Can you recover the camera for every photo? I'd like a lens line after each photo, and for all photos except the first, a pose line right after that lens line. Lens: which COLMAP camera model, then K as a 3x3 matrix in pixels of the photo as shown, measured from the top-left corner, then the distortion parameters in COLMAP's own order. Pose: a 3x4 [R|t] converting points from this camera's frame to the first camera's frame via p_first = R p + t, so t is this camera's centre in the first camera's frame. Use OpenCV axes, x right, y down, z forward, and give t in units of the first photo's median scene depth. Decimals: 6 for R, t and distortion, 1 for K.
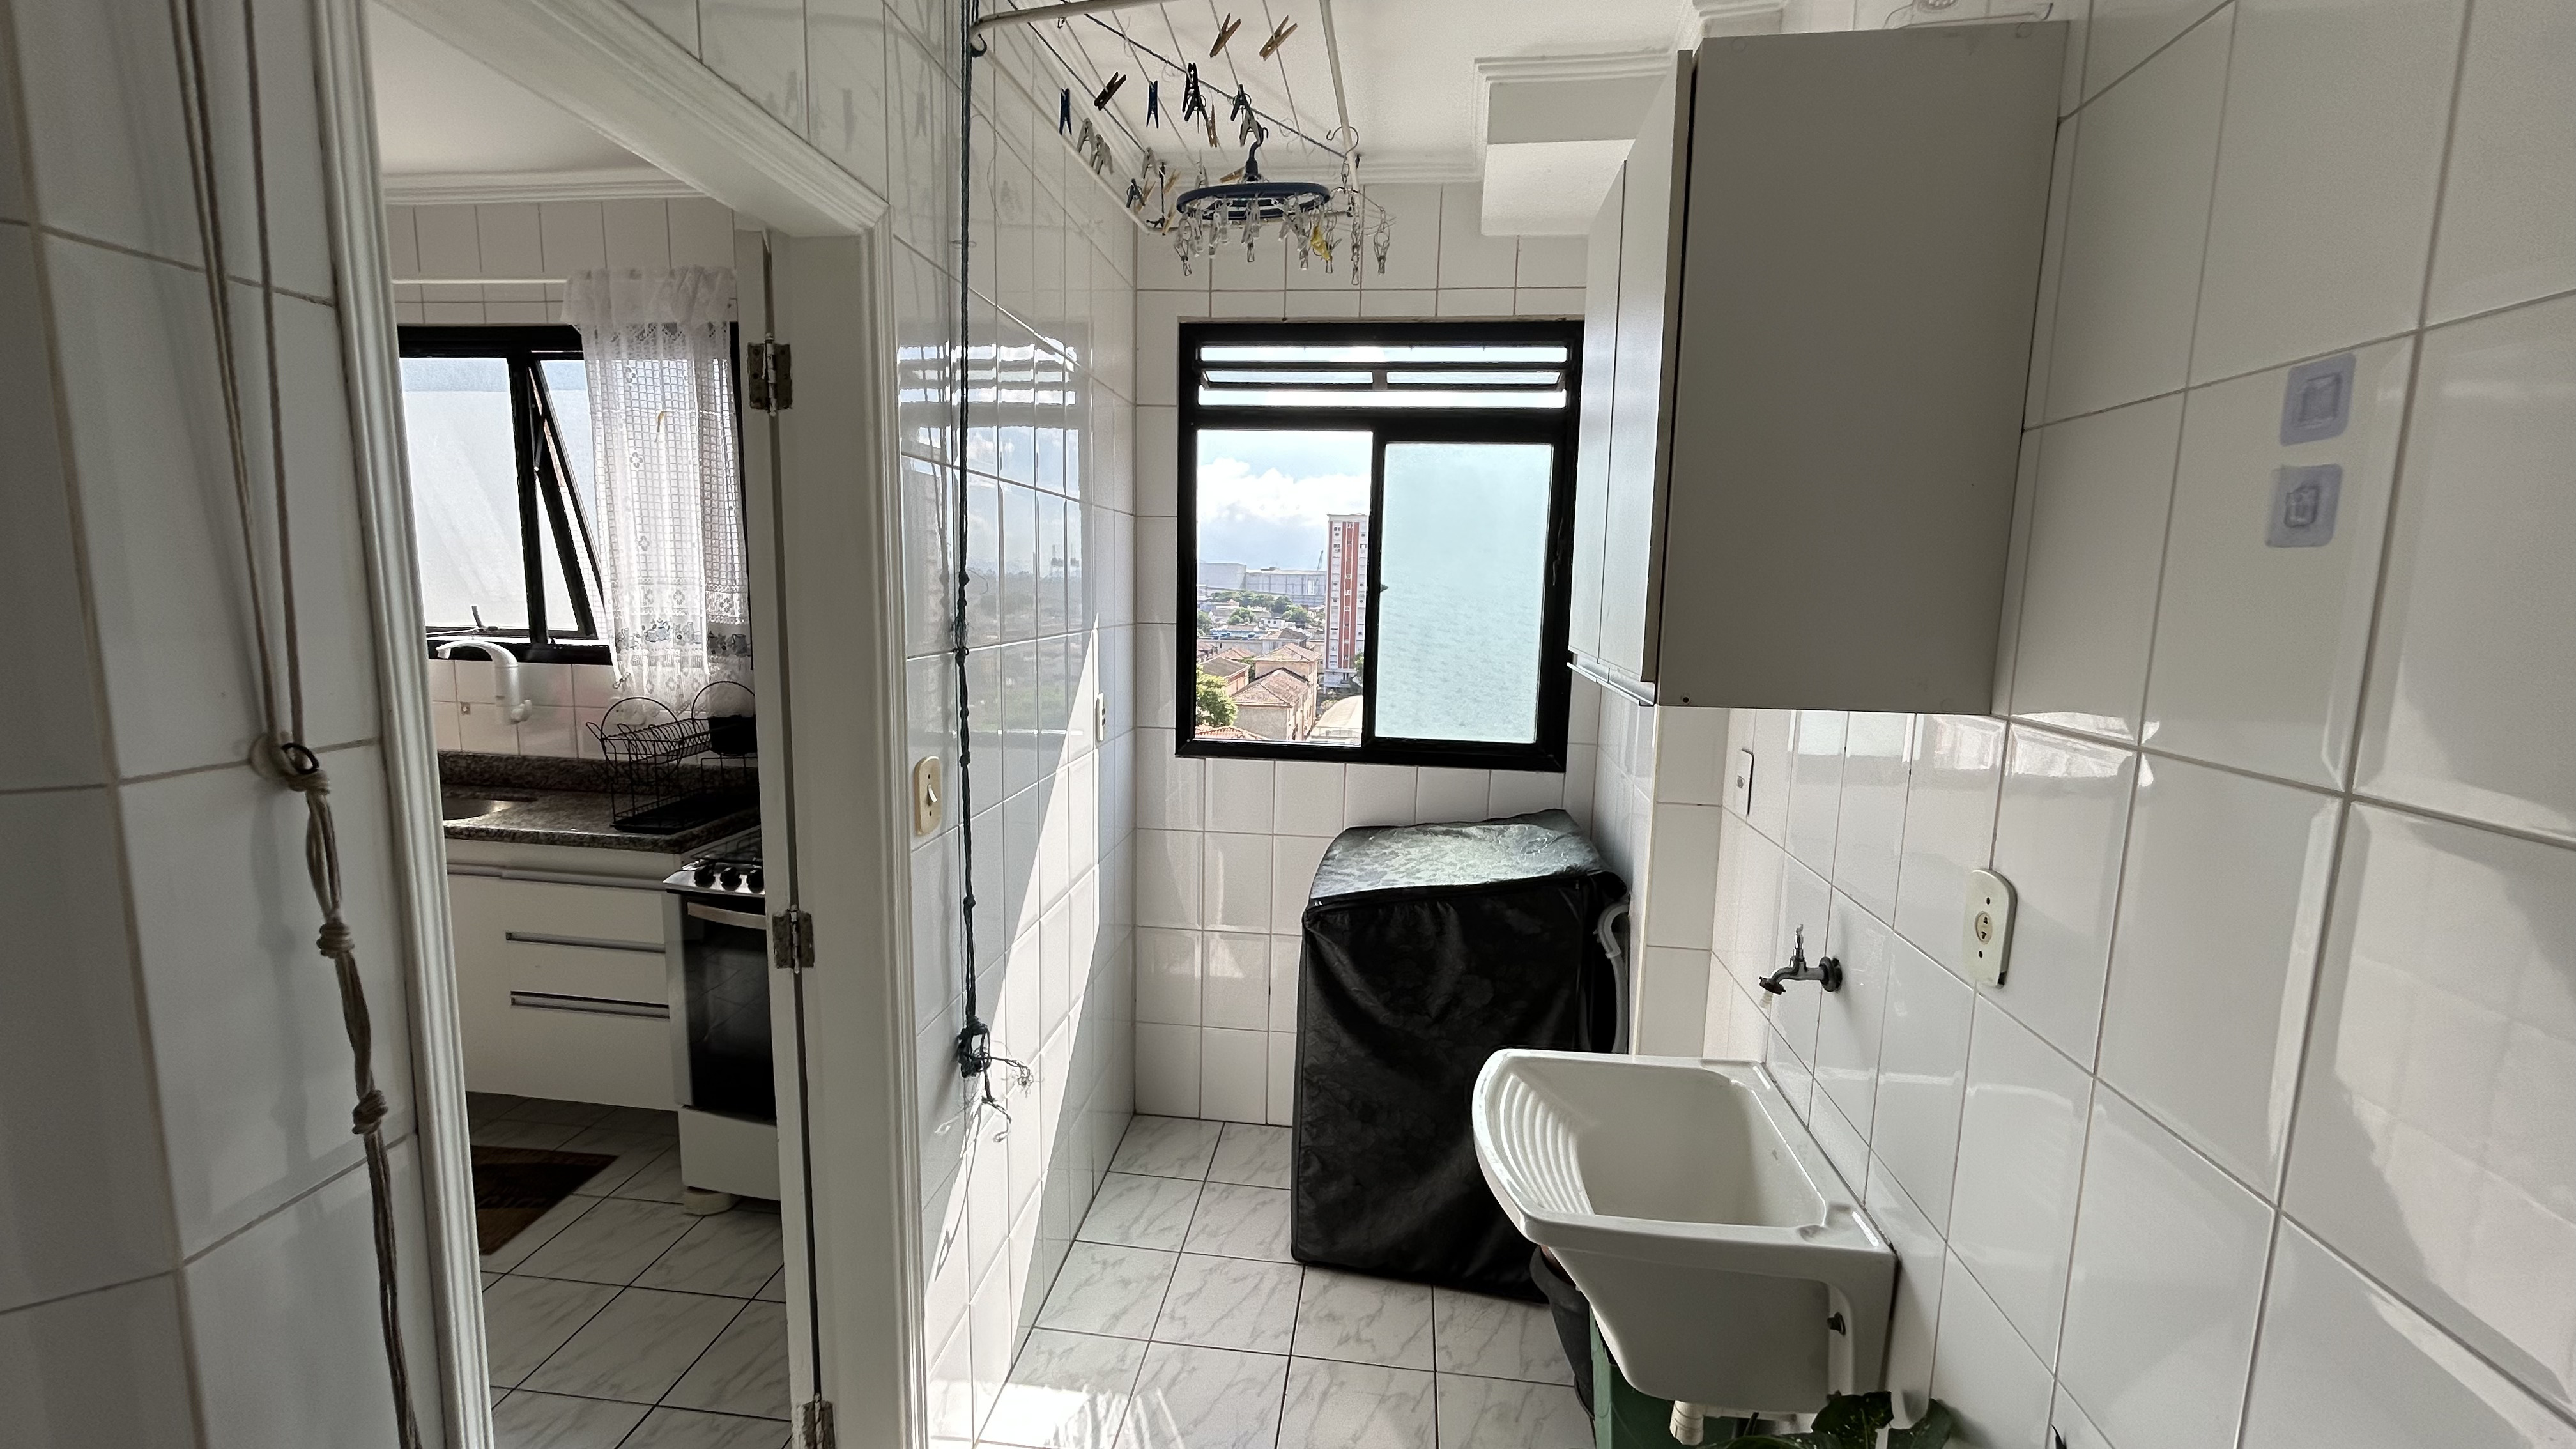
lens RADIAL K [[1037.0, 0, 1274.7], [0, 1037.0, 717.1], [0, 0, 1]] dist [-0.012549, 0.007379]
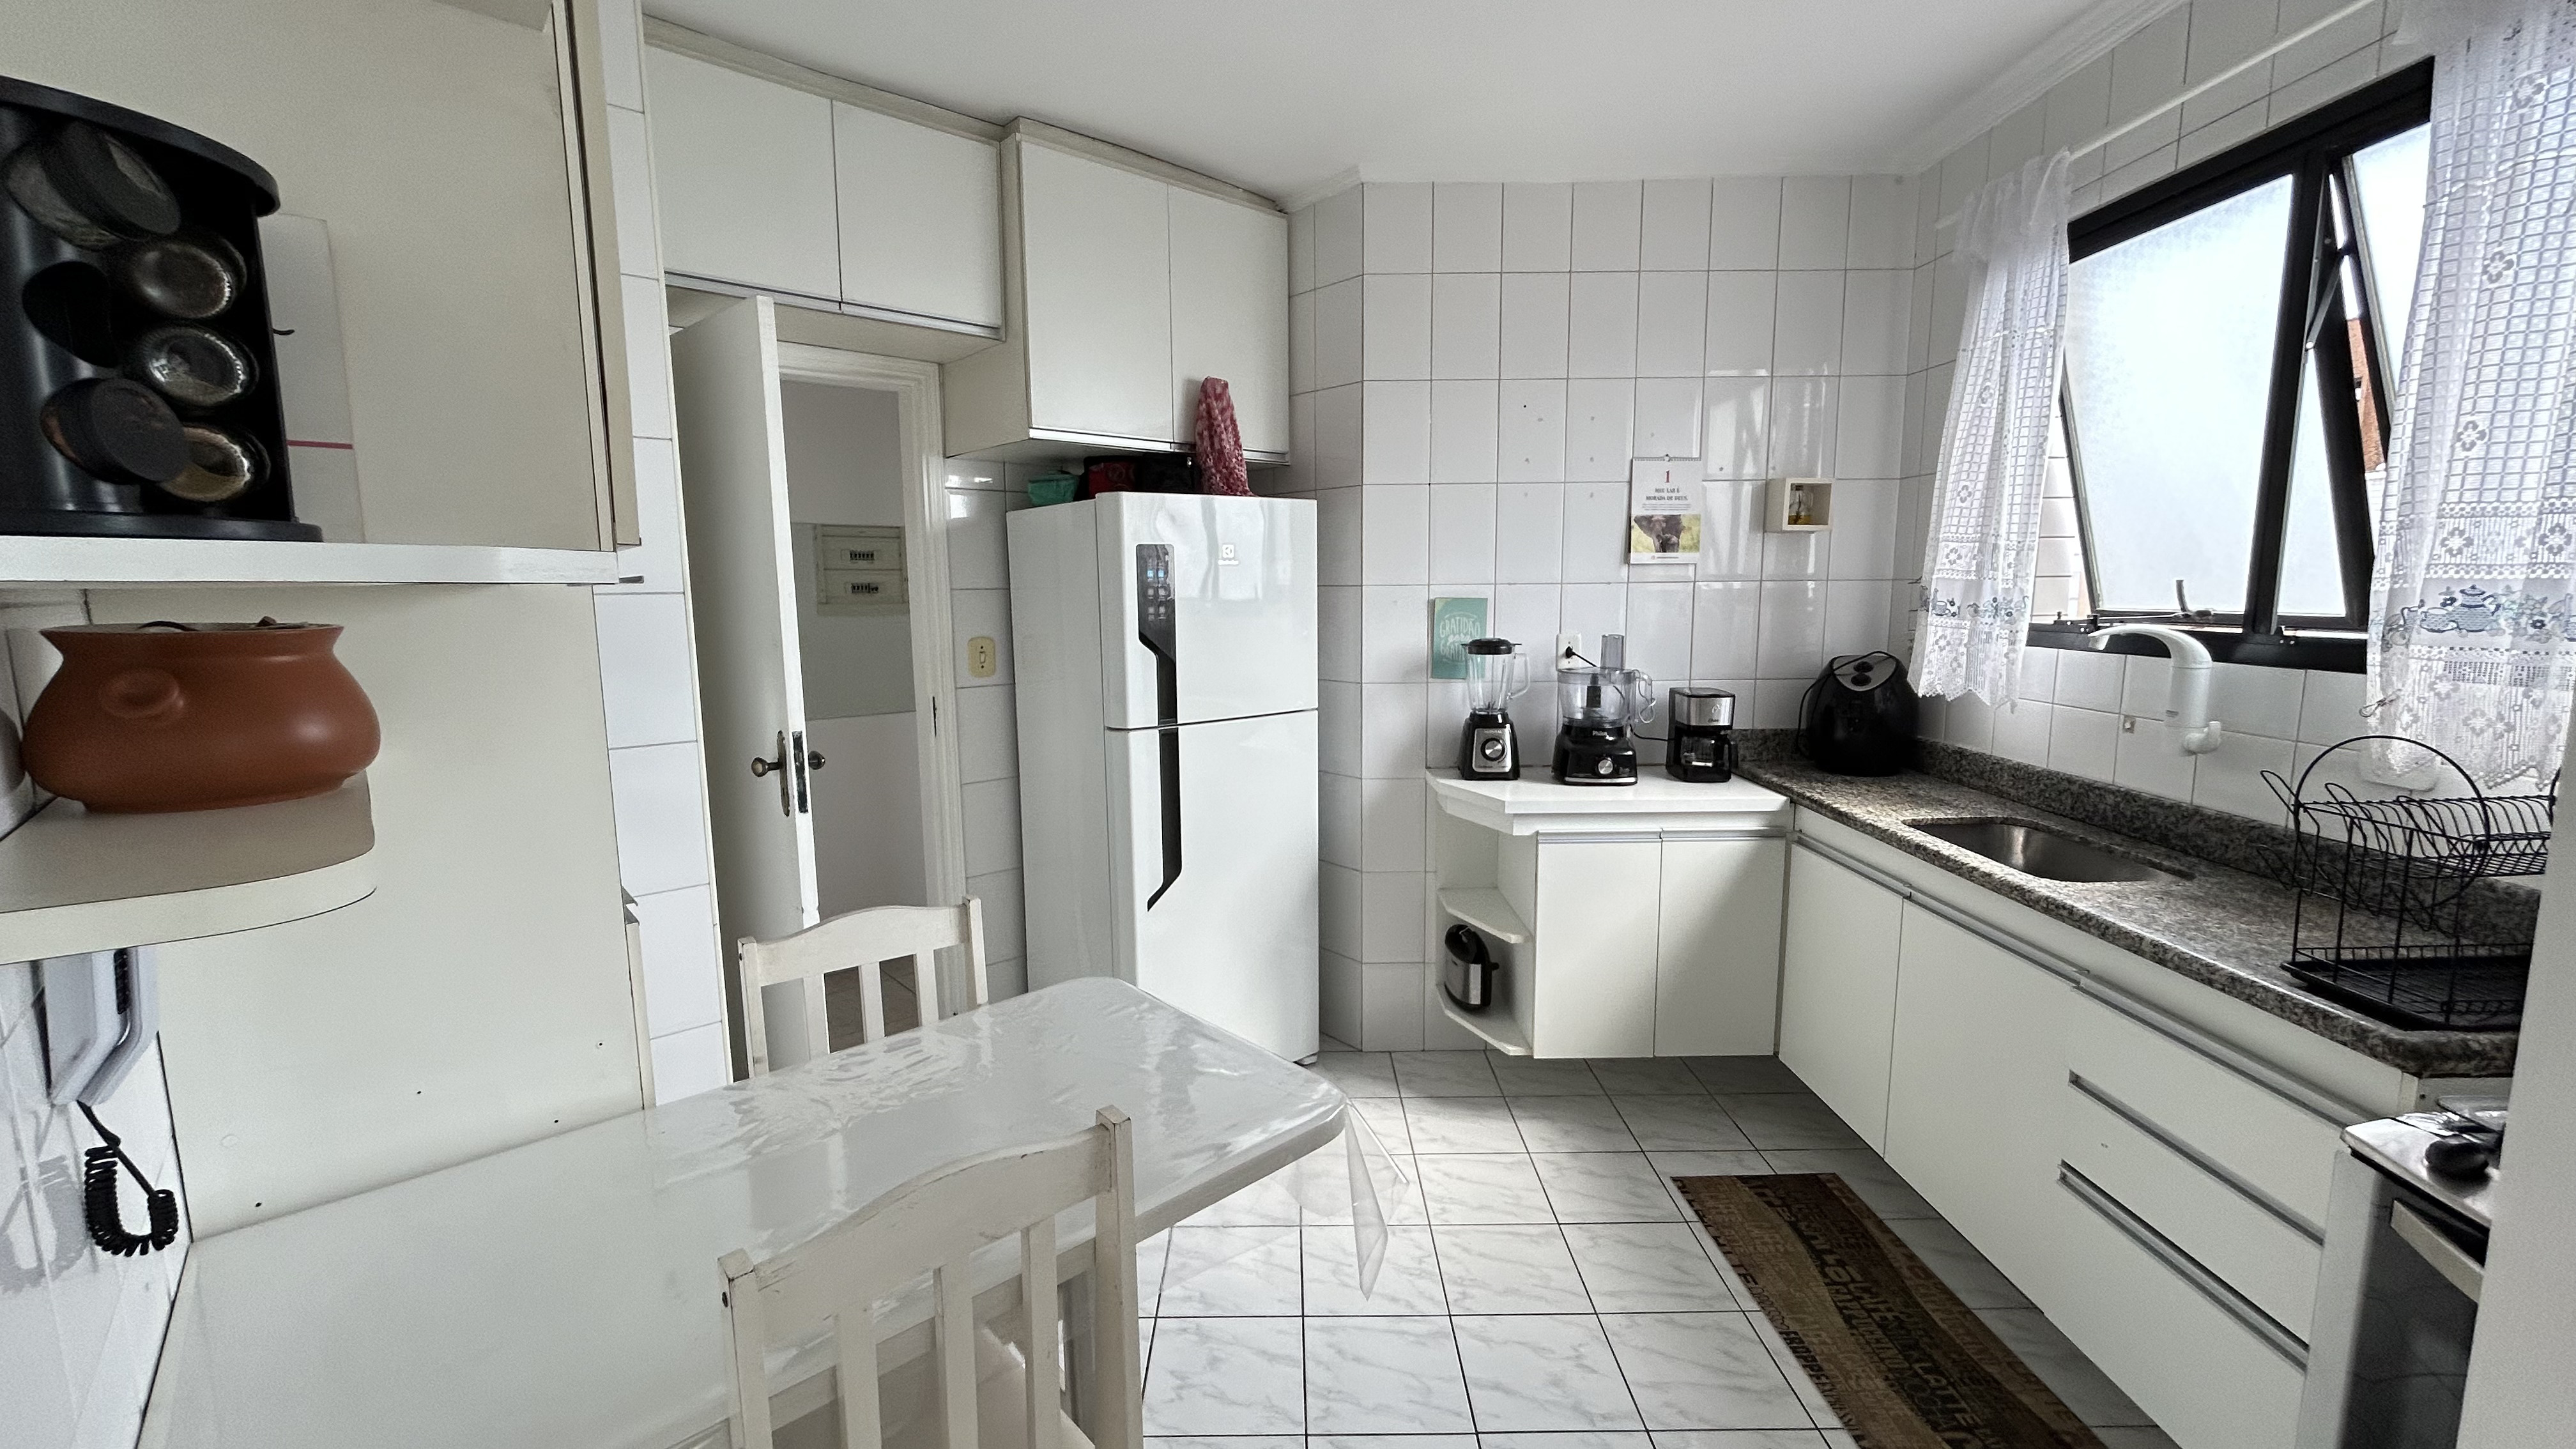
lens RADIAL K [[1043.9, 0, 1288.0], [0, 1043.9, 724.5], [0, 0, 1]] dist [0.000137, 0.007366]
pose [[0.126421, 0.107570, -0.986127, -0.164875], [-0.114099, 0.989082, 0.093265, -0.010224], [0.985393, 0.100726, 0.137314, 0.365290]]
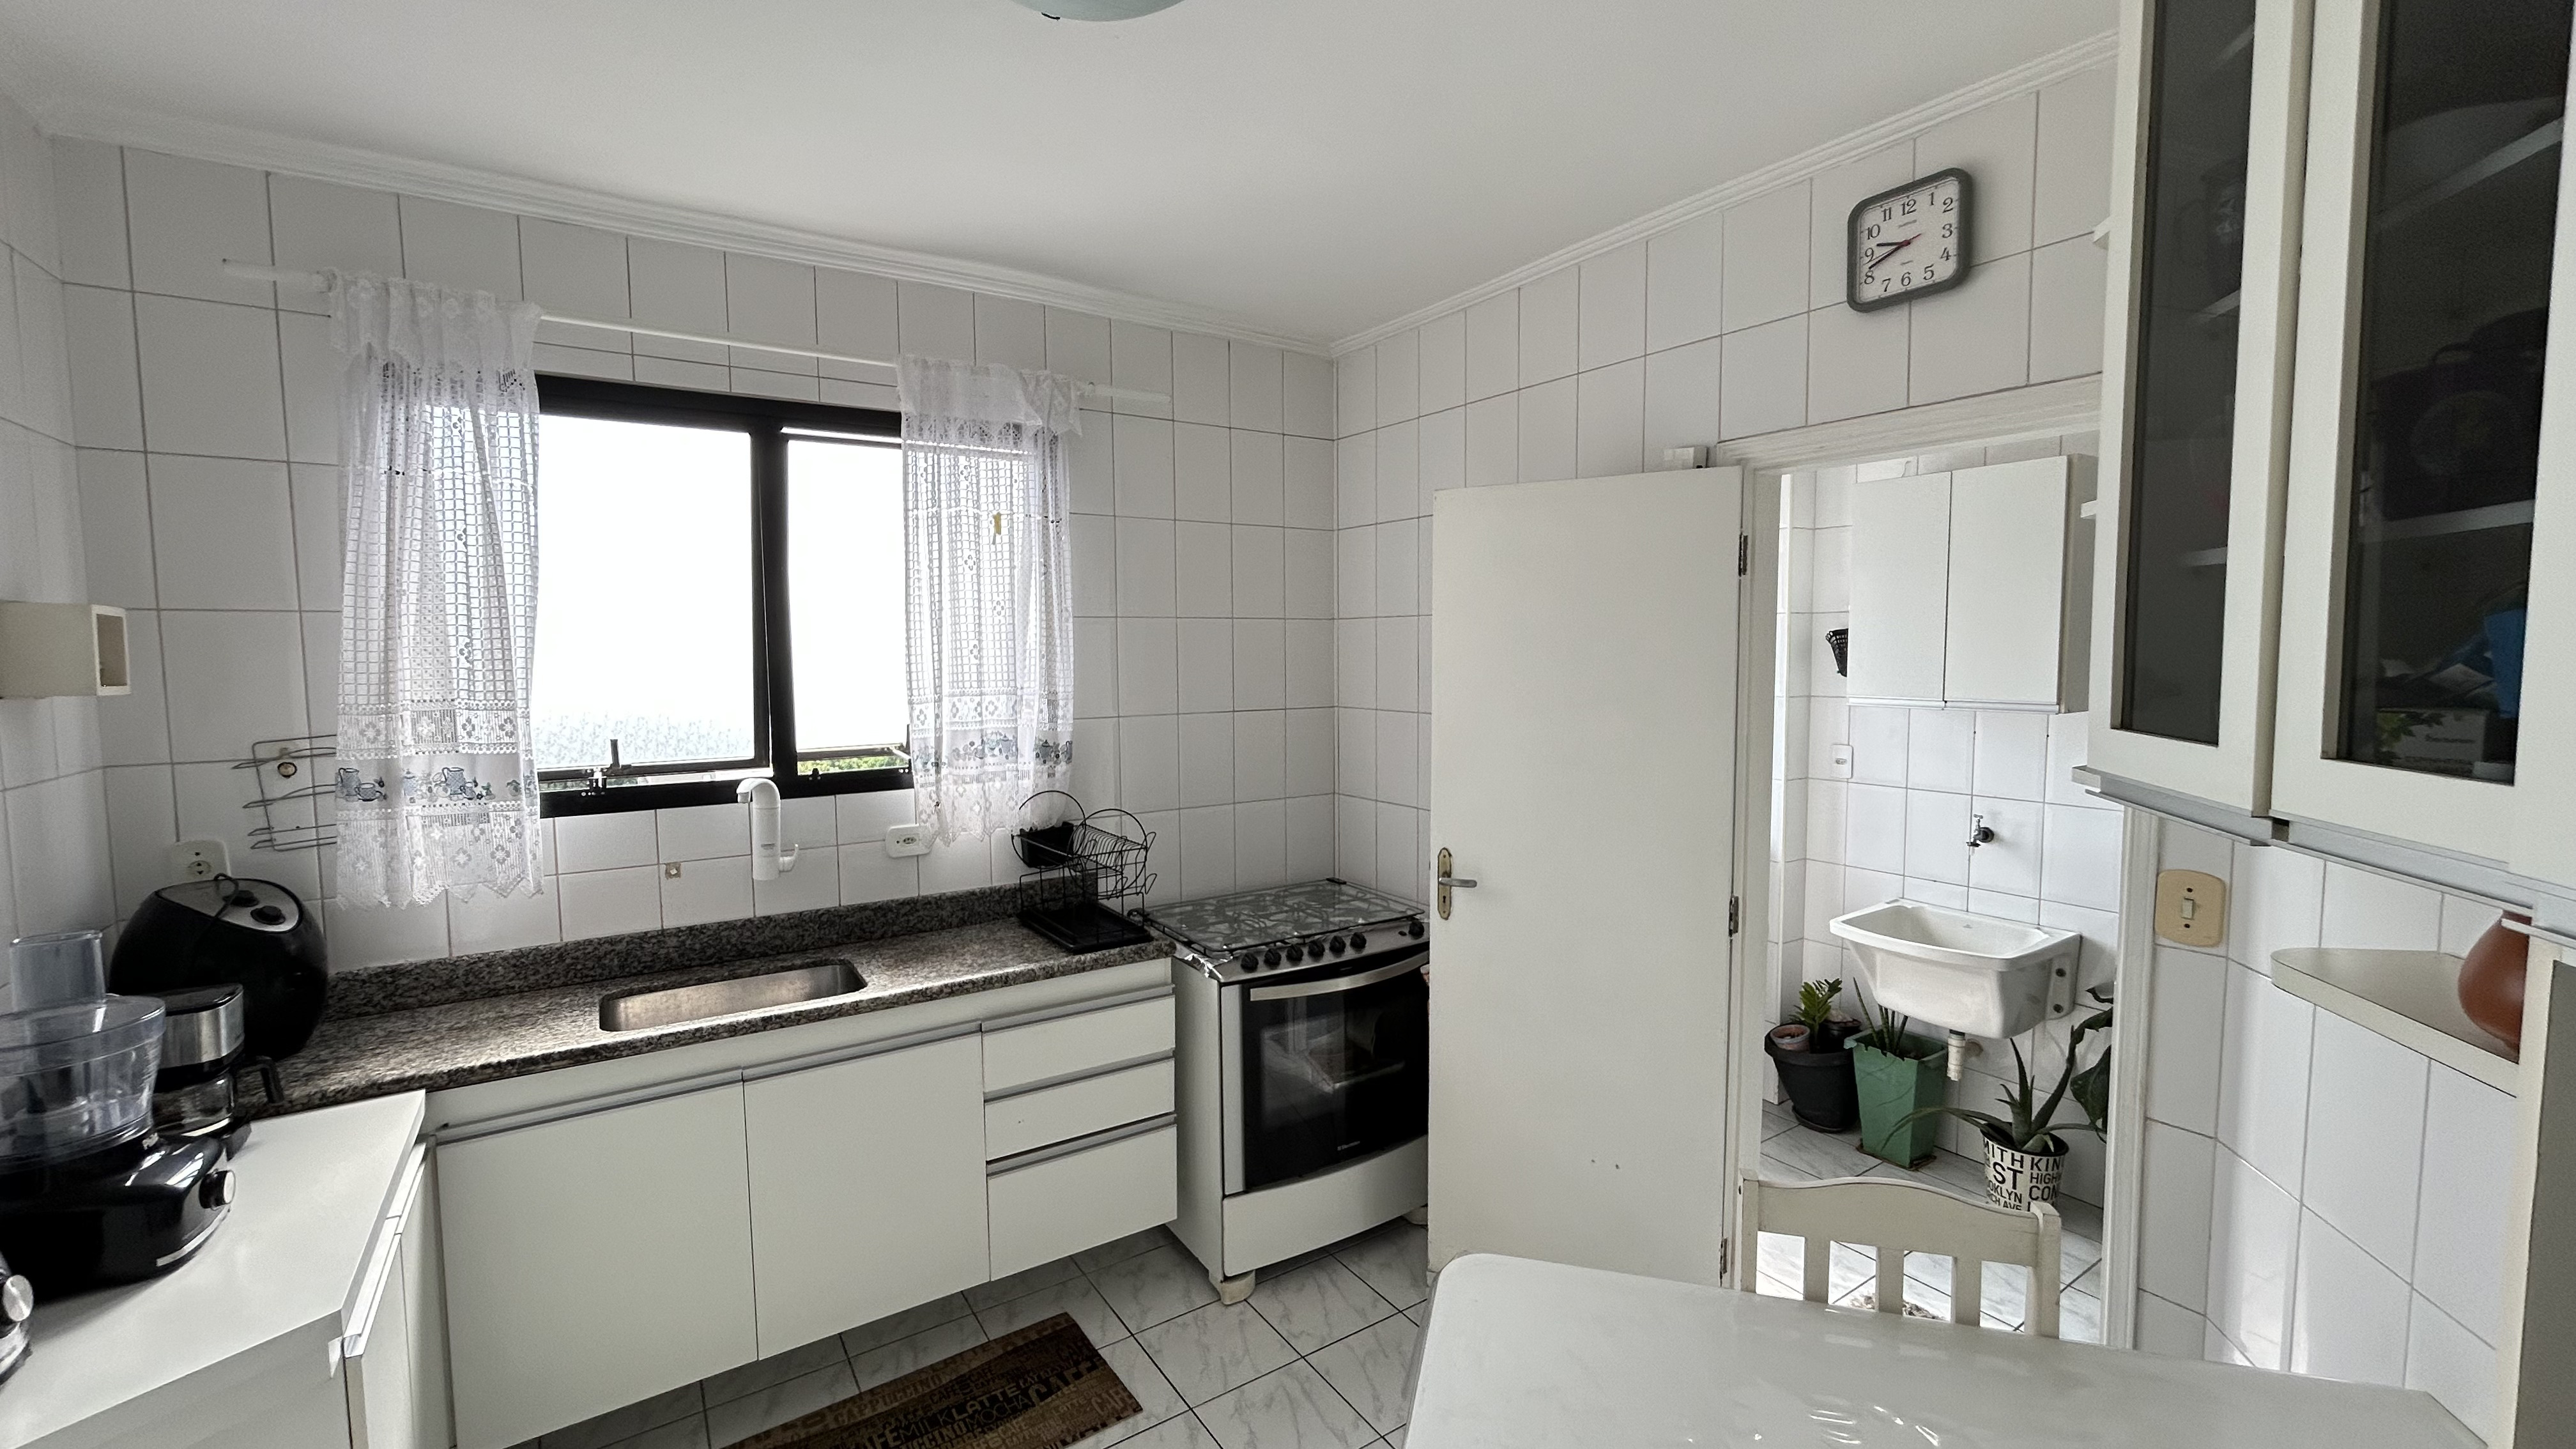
lens RADIAL K [[1037.0, 0, 1274.7], [0, 1037.0, 717.1], [0, 0, 1]] dist [-0.012549, 0.007379]
pose [[0.767961, -0.075004, 0.636090, -0.983808], [0.111927, 0.993554, -0.017977, -0.062318], [-0.630642, 0.085001, 0.771405, 0.117618]]
